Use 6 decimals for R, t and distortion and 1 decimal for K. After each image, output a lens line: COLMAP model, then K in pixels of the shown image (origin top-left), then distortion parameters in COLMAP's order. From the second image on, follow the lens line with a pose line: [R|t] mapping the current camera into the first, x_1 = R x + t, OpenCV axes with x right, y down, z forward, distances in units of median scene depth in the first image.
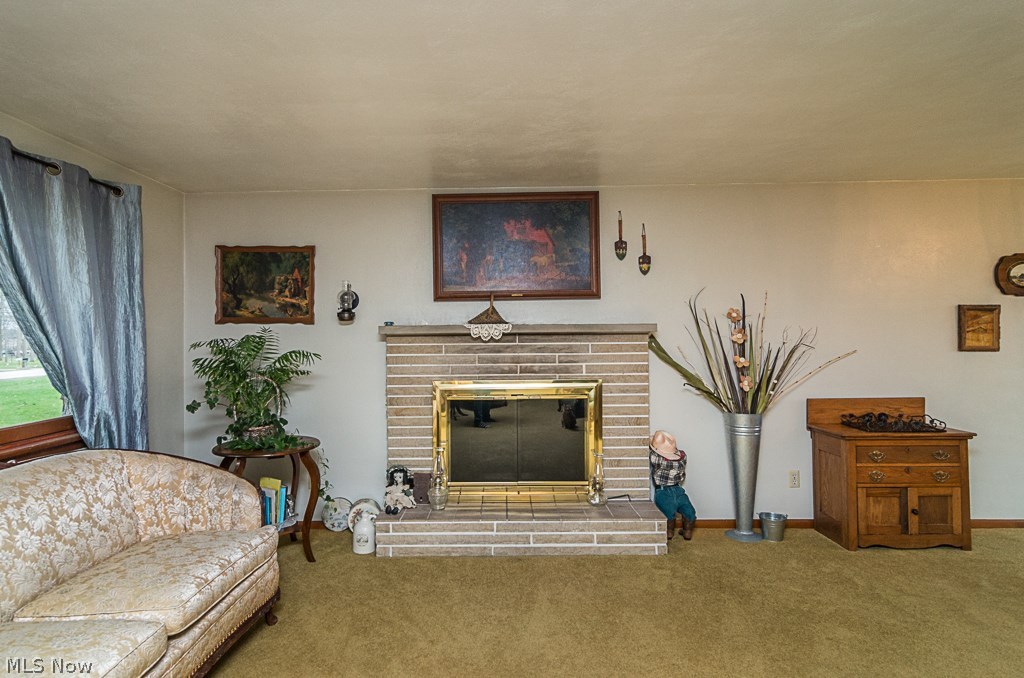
lens RADIAL K [[534.2, 0, 512.7], [0, 534.2, 331.7], [0, 0, 1]] dist [0.000106, -0.000449]
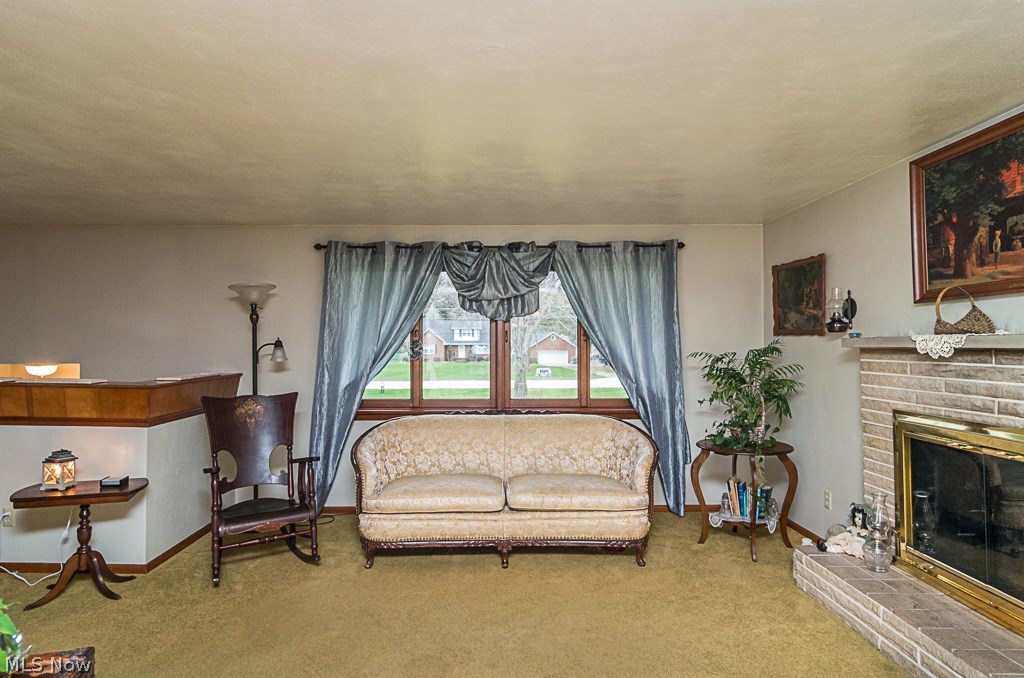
lens RADIAL K [[561.6, 0, 514.5], [0, 561.6, 336.4], [0, 0, 1]] dist [0.002942, -0.000045]
pose [[0.089833, -0.005529, -0.995941, 0.604270], [0.008213, 0.999955, -0.004811, -0.013181], [0.995923, -0.007747, 0.089874, 0.375134]]
